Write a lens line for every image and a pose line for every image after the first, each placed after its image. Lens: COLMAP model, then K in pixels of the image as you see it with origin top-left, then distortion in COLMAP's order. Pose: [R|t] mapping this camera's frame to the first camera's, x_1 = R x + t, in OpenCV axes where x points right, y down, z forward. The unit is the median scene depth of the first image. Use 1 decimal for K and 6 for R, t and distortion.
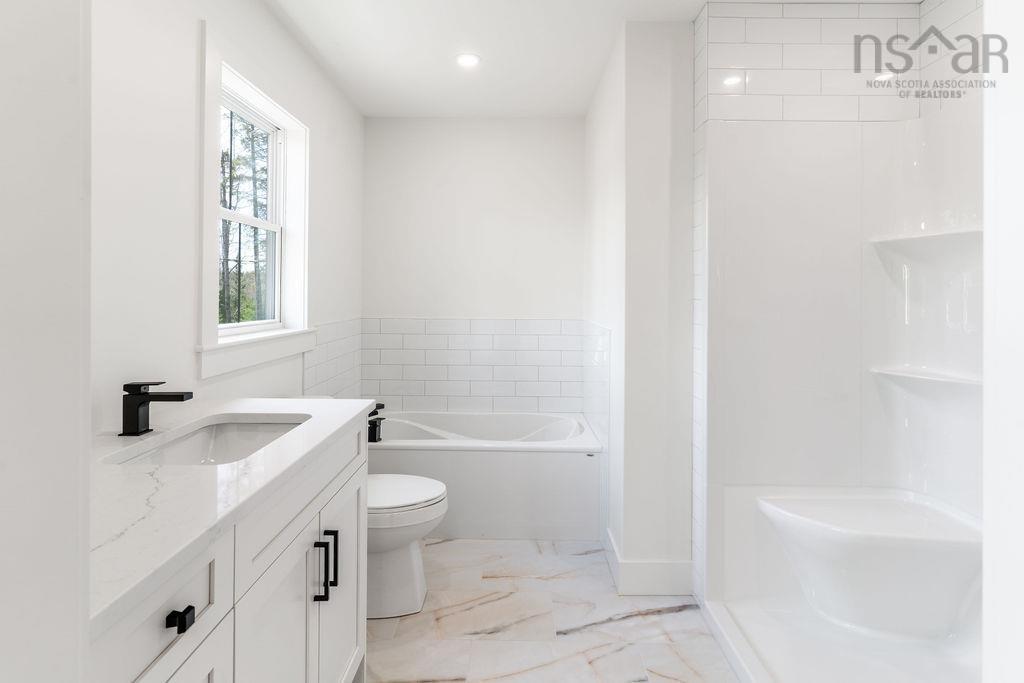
lens RADIAL K [[504.0, 0, 524.4], [0, 504.0, 292.3], [0, 0, 1]] dist [0.001375, 0.001674]
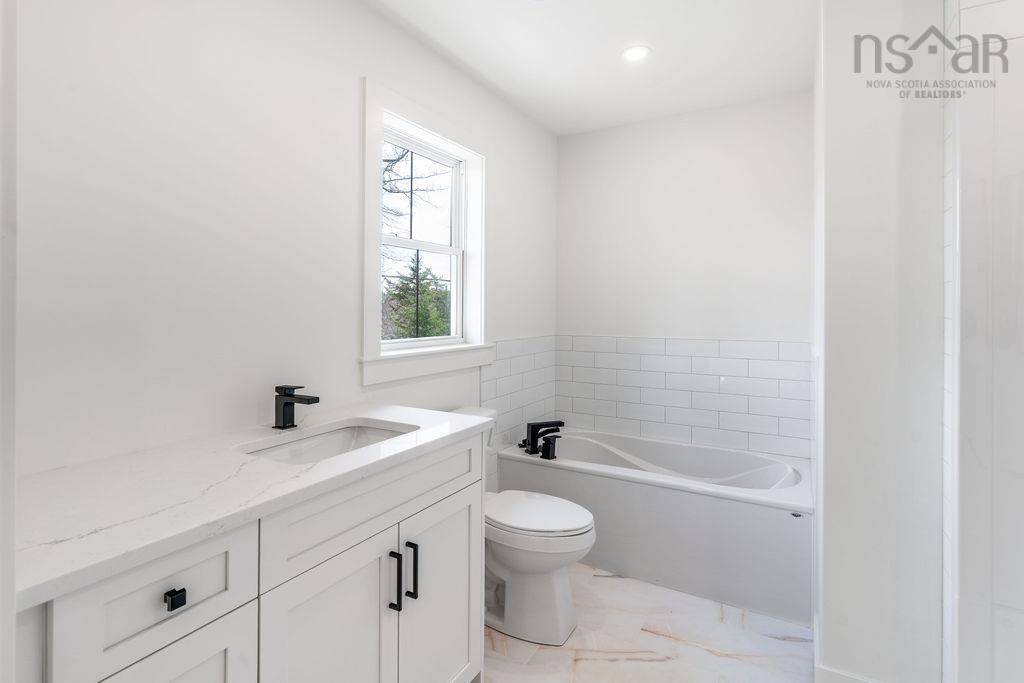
lens RADIAL K [[504.0, 0, 504.2], [0, 504.0, 309.6], [0, 0, 1]] dist [0.001375, 0.001674]
pose [[0.866543, -0.005313, -0.499074, 0.283955], [0.006235, 0.999981, 0.000182, -0.001658], [0.499063, -0.003270, 0.866559, 0.198096]]
